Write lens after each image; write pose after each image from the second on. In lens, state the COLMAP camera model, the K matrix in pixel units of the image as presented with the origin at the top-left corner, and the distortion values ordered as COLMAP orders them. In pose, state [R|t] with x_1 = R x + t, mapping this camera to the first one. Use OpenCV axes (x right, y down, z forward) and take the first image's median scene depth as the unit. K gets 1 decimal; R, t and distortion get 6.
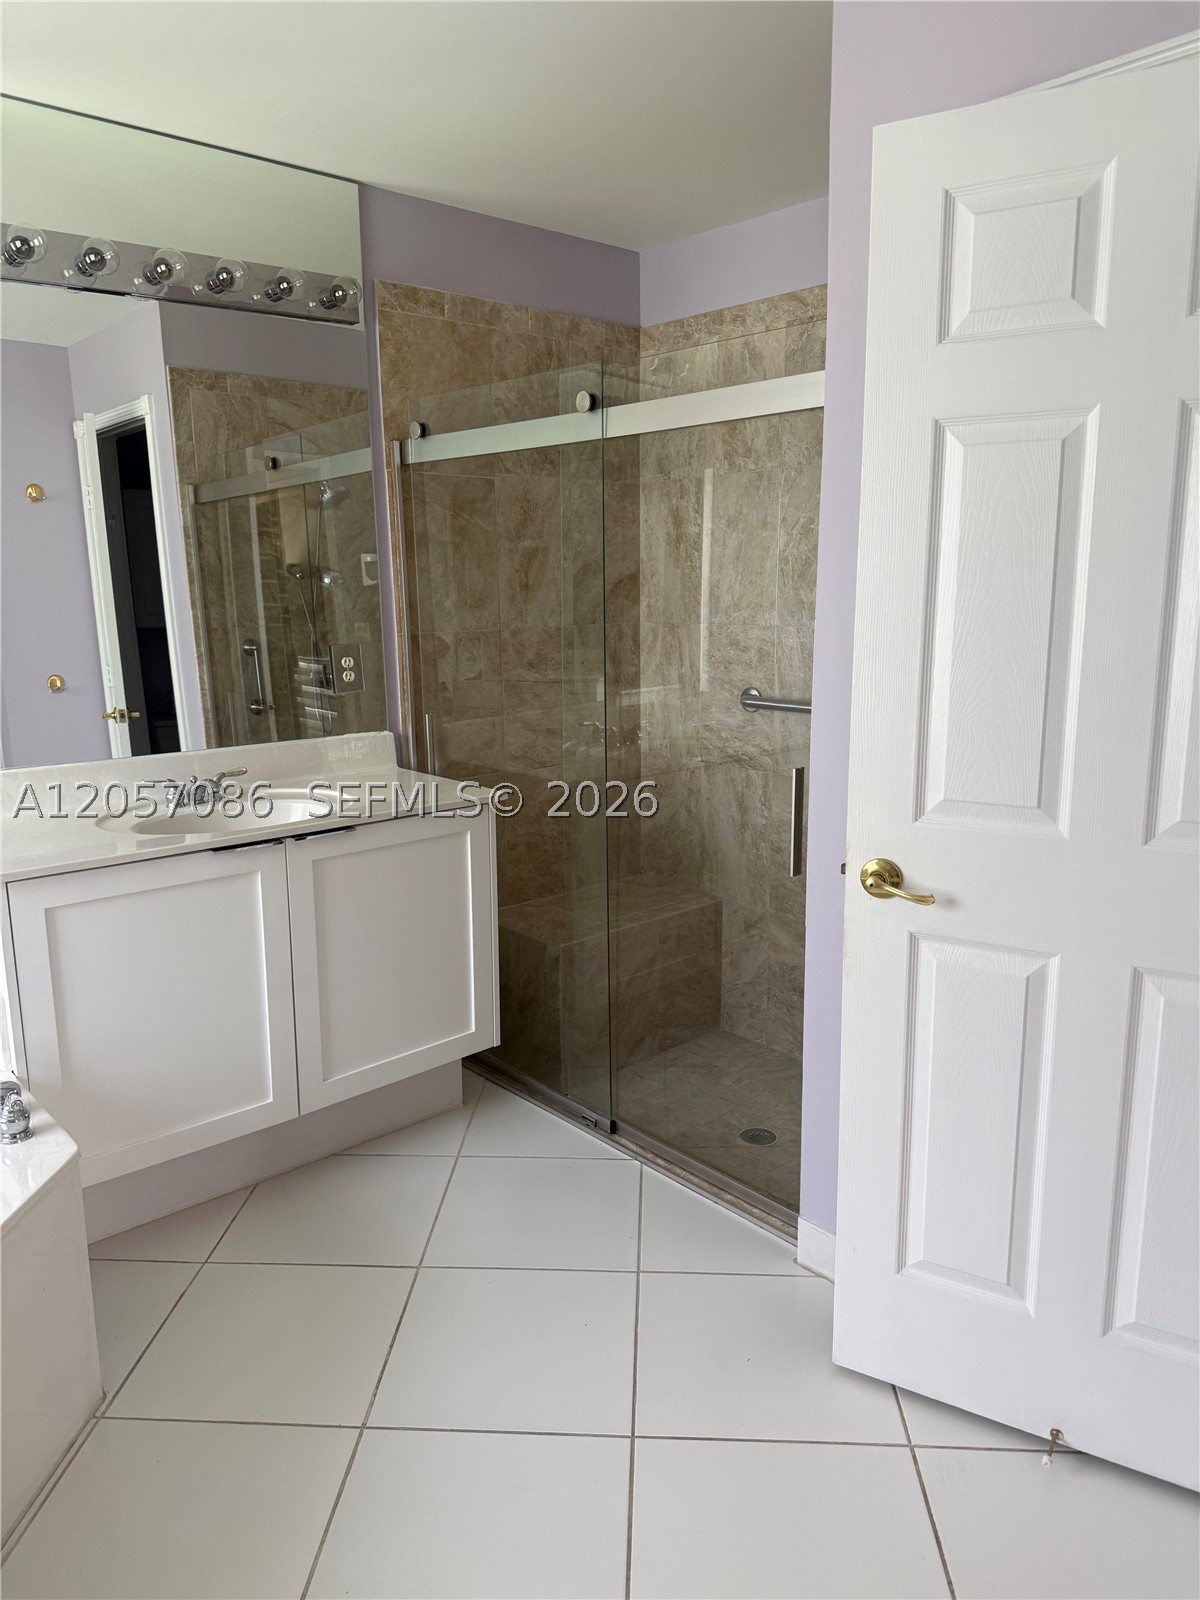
lens RADIAL K [[1139.1, 0, 594.7], [0, 1139.1, 804.0], [0, 0, 1]] dist [-0.008652, -0.003828]
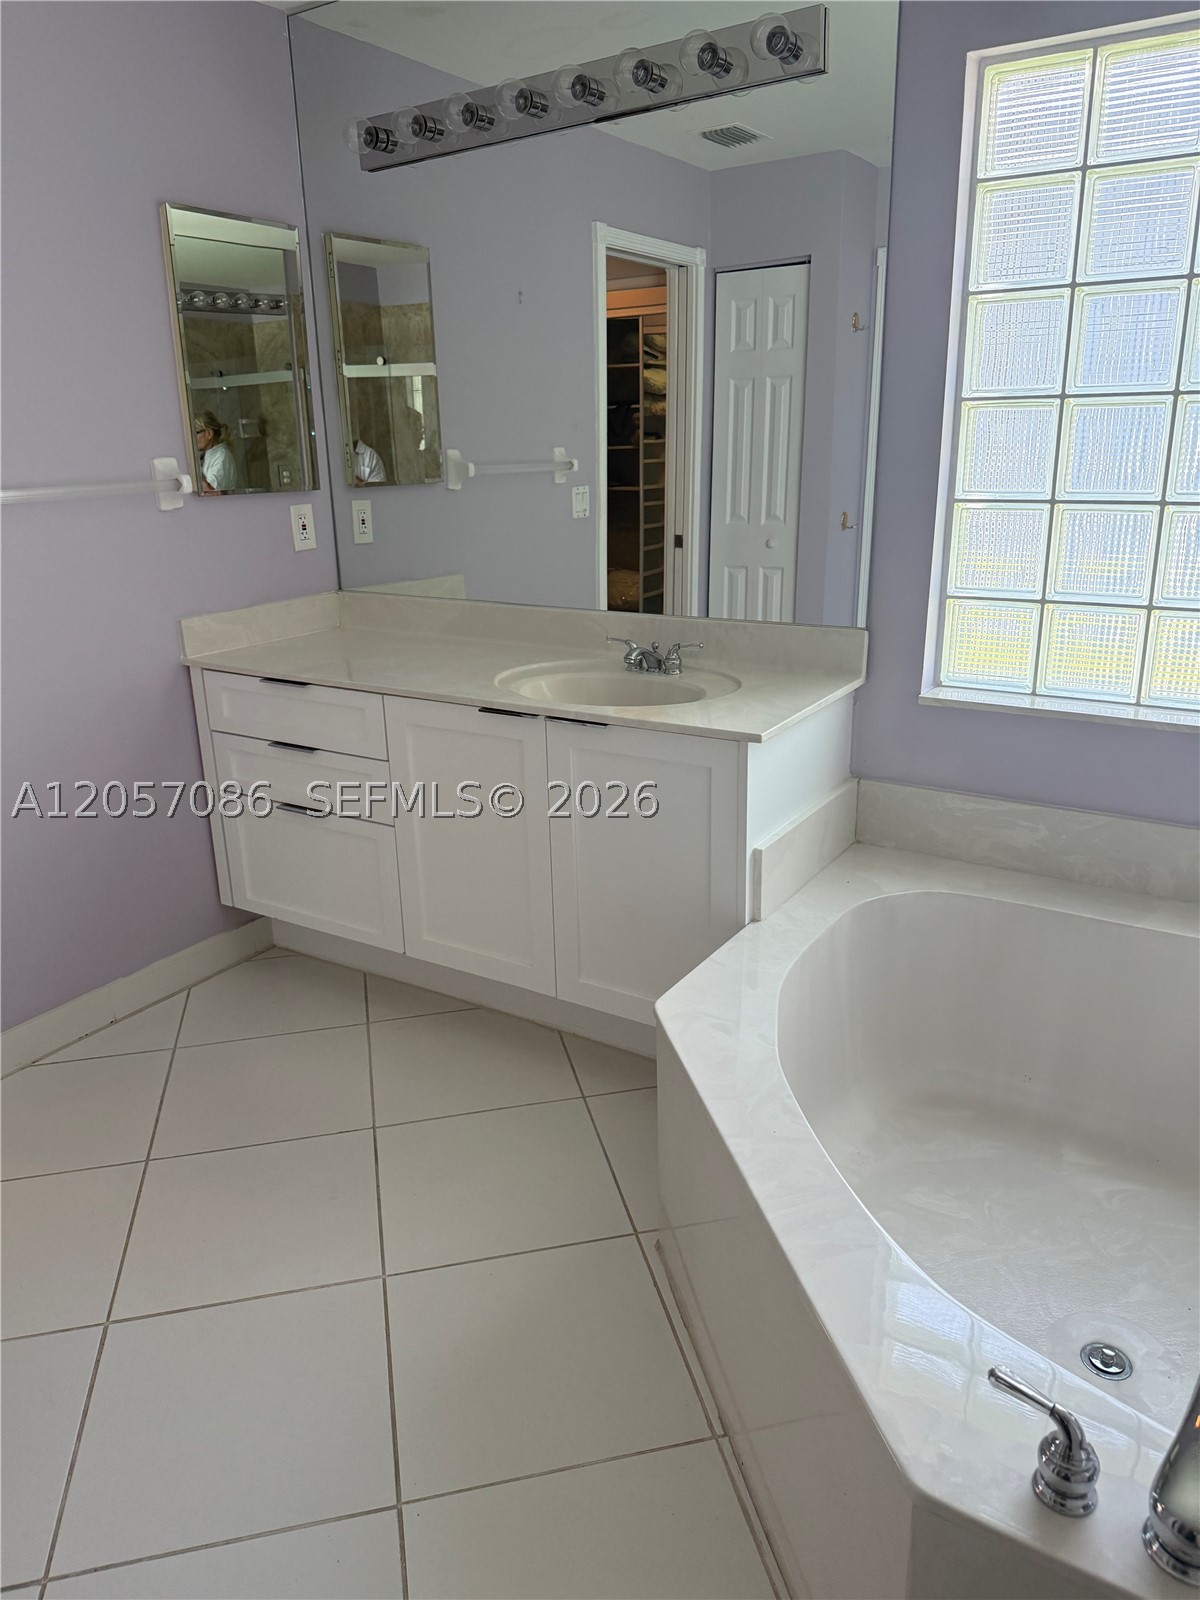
lens RADIAL K [[1139.1, 0, 606.1], [0, 1139.1, 803.0], [0, 0, 1]] dist [-0.008652, -0.003828]
pose [[0.956229, -0.080572, 0.281310, -0.273659], [0.049926, 0.992172, 0.114467, 0.313394], [-0.288330, -0.095412, 0.952766, -1.431642]]
